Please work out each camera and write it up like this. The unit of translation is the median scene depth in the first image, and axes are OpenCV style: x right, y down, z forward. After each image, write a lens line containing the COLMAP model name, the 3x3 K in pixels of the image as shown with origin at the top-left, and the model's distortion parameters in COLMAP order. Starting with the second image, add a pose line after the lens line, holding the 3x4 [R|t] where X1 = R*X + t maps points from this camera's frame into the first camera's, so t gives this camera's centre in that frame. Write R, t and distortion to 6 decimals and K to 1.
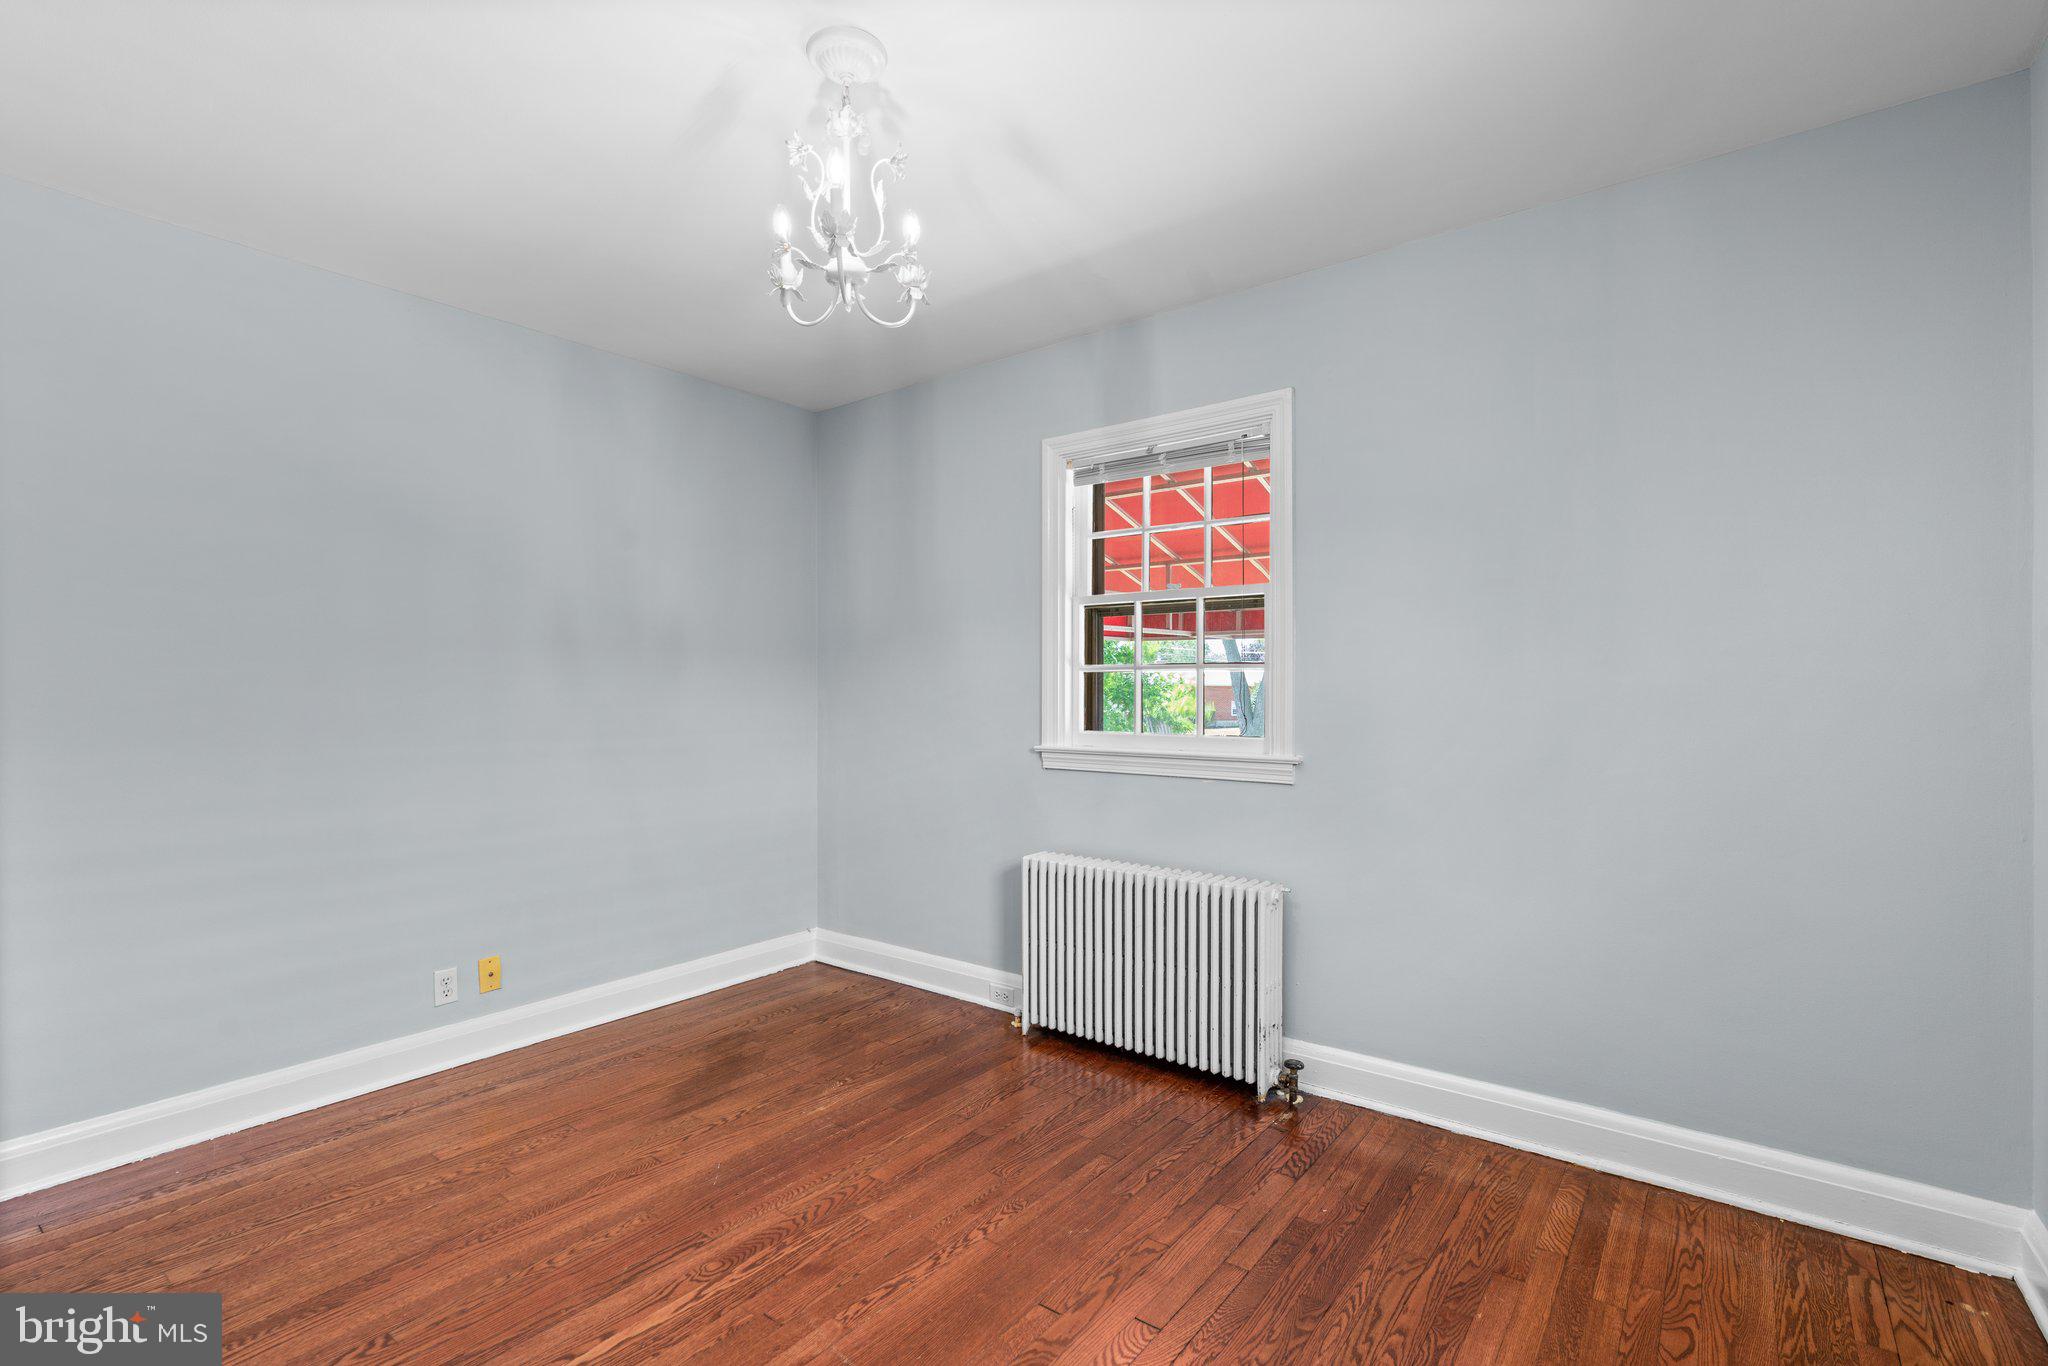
lens RADIAL K [[945.2, 0, 1017.1], [0, 945.2, 681.8], [0, 0, 1]] dist [-0.001994, 0.000545]
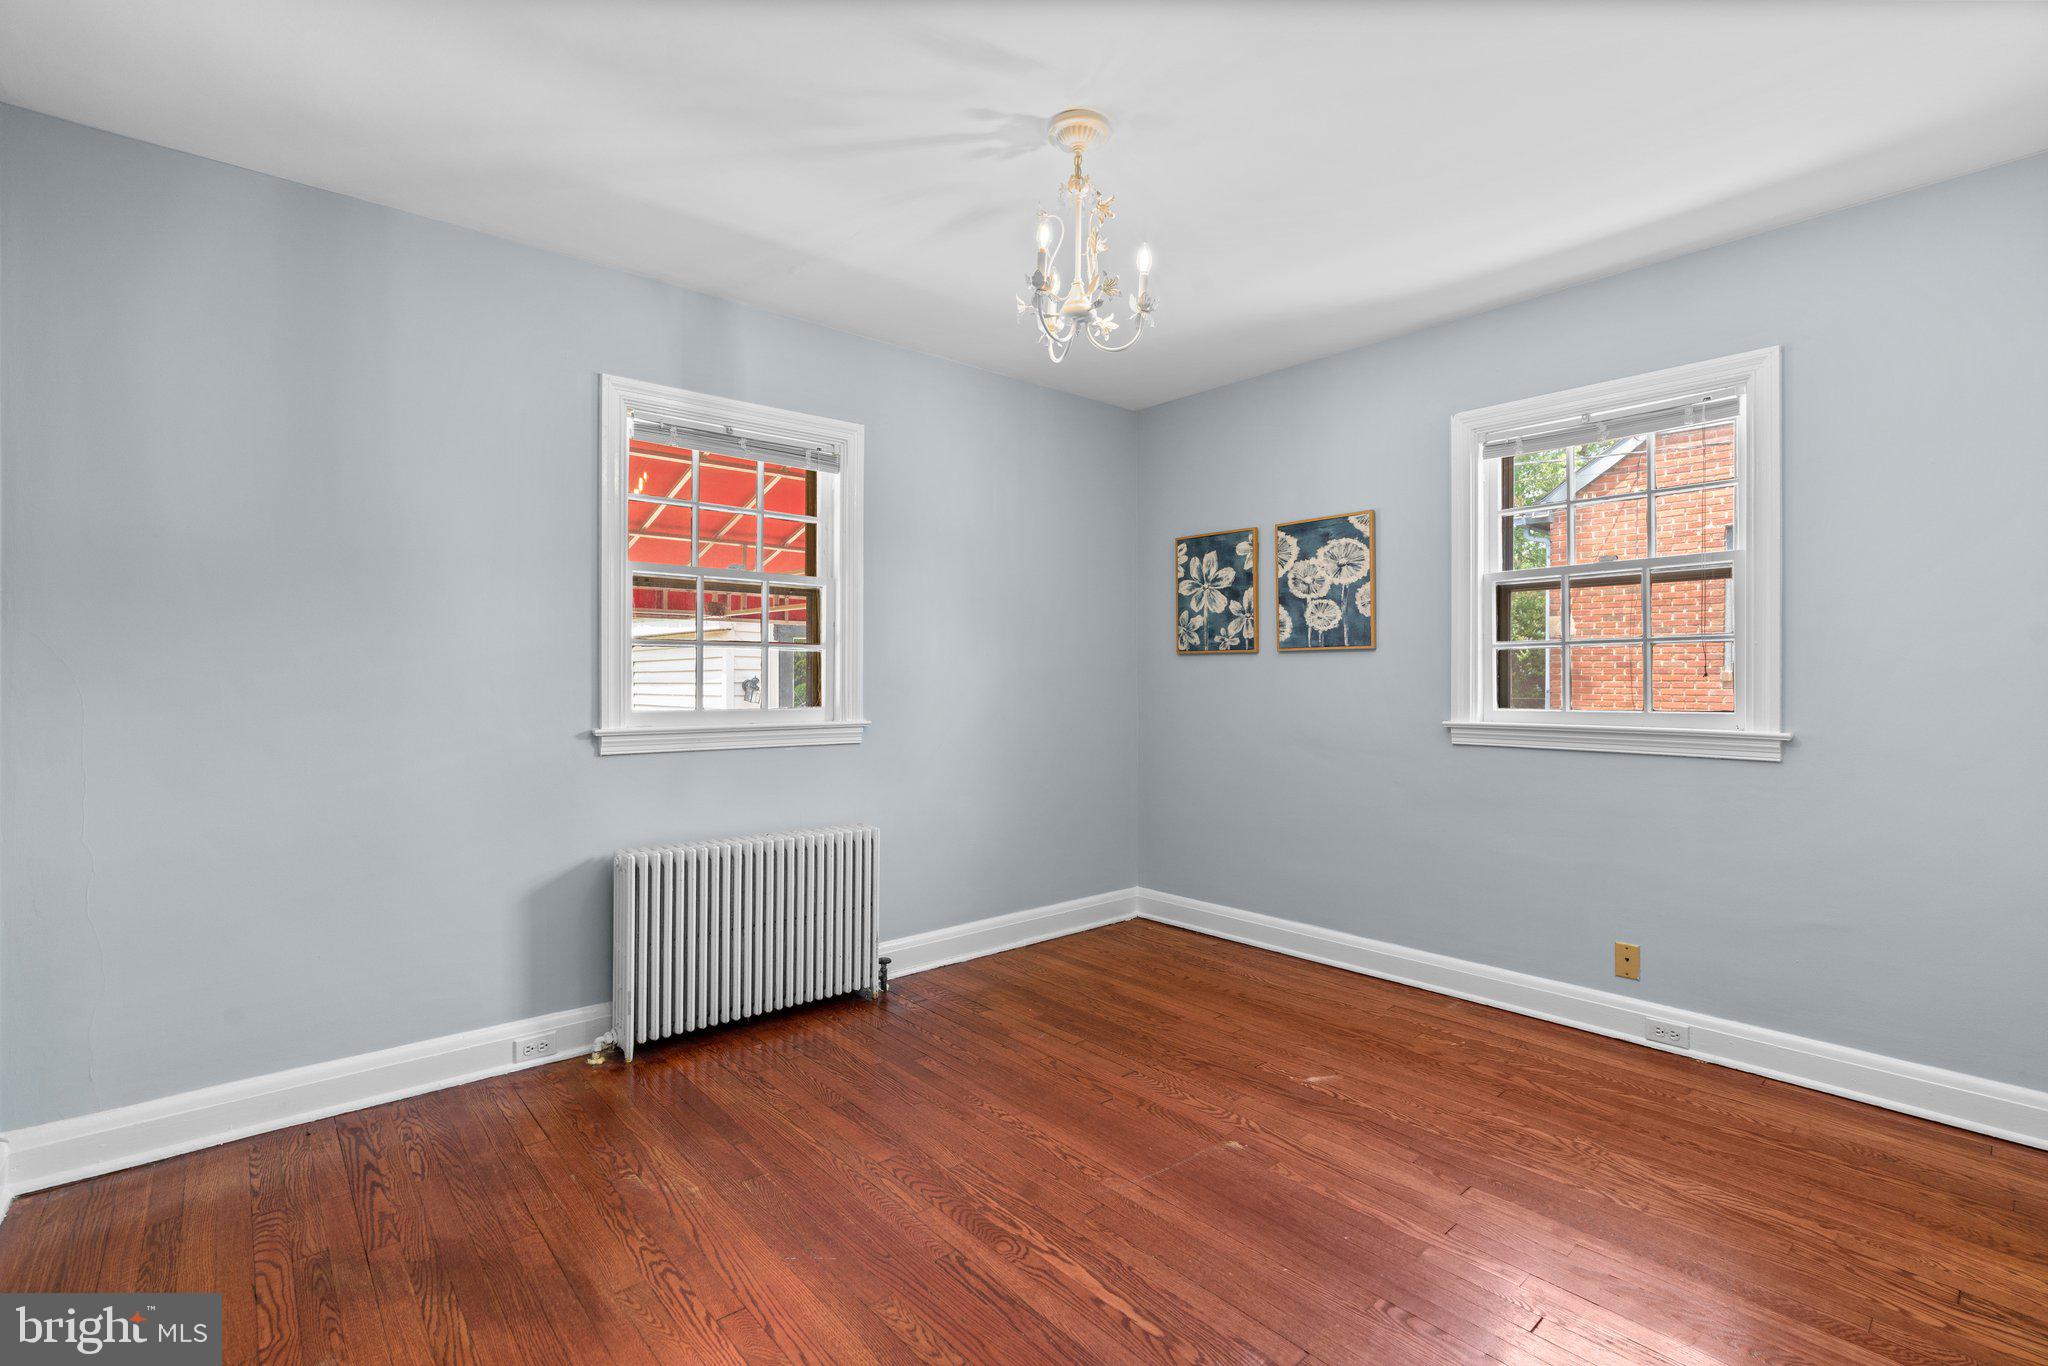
lens RADIAL K [[945.2, 0, 1017.1], [0, 945.2, 681.8], [0, 0, 1]] dist [-0.001994, 0.000545]
pose [[0.185616, -0.000716, 0.982622, -0.928536], [-0.009937, 0.999947, 0.002605, 0.021847], [-0.982572, -0.010248, 0.185599, 0.587572]]
